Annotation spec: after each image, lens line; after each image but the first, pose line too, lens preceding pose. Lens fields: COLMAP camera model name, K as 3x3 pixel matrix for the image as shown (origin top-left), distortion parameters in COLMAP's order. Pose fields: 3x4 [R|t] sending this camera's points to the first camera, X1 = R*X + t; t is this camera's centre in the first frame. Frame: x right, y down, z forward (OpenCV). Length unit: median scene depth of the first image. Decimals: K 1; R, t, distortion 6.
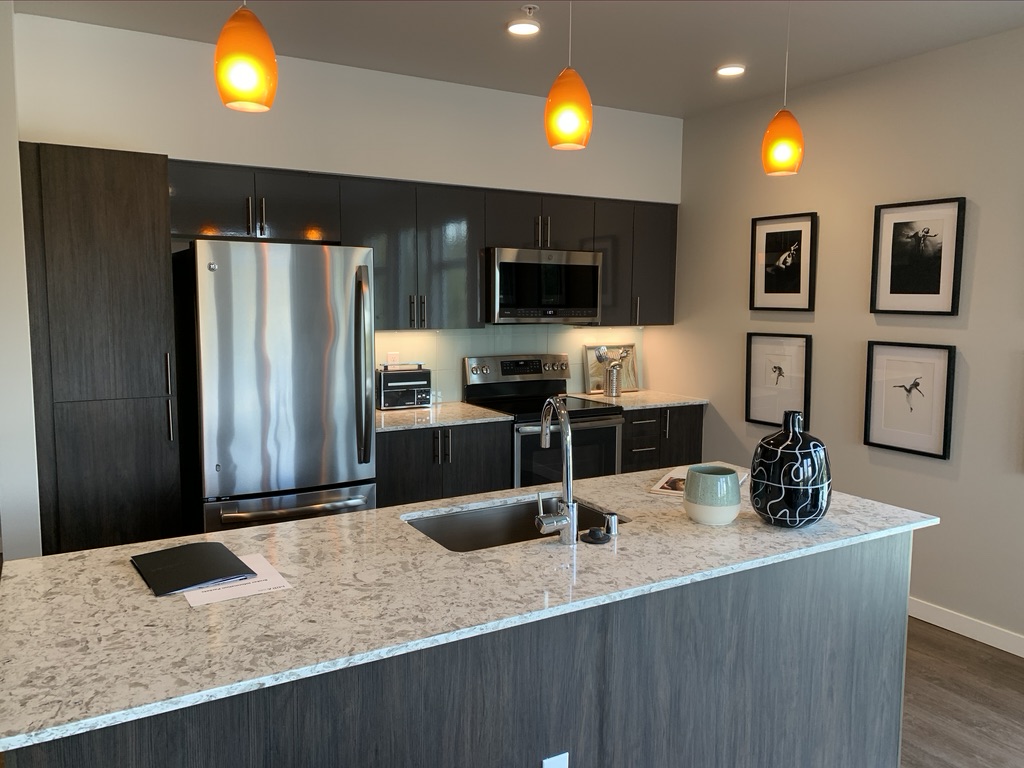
lens RADIAL K [[783.1, 0, 509.8], [0, 783.1, 373.2], [0, 0, 1]] dist [-0.017961, 0.000895]
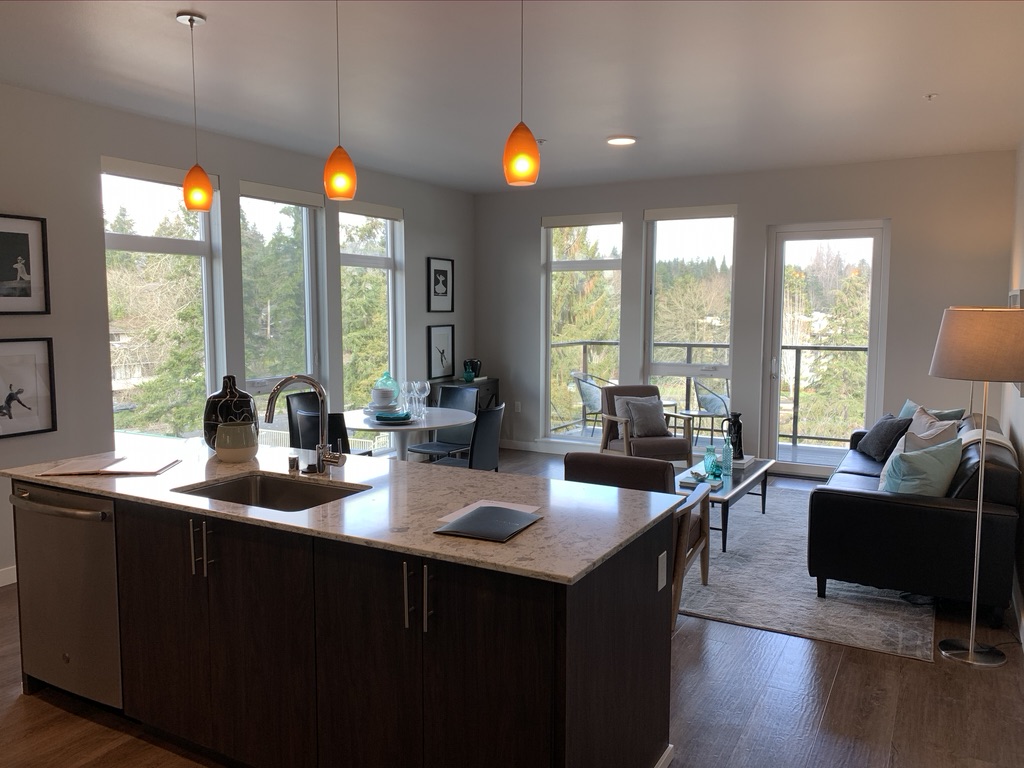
lens RADIAL K [[783.1, 0, 513.1], [0, 783.1, 383.5], [0, 0, 1]] dist [-0.017961, 0.000895]
pose [[-0.507361, -0.091257, 0.856888, -1.368448], [0.070433, 0.986658, 0.146781, -0.139243], [-0.858850, 0.134824, -0.494165, 1.448771]]
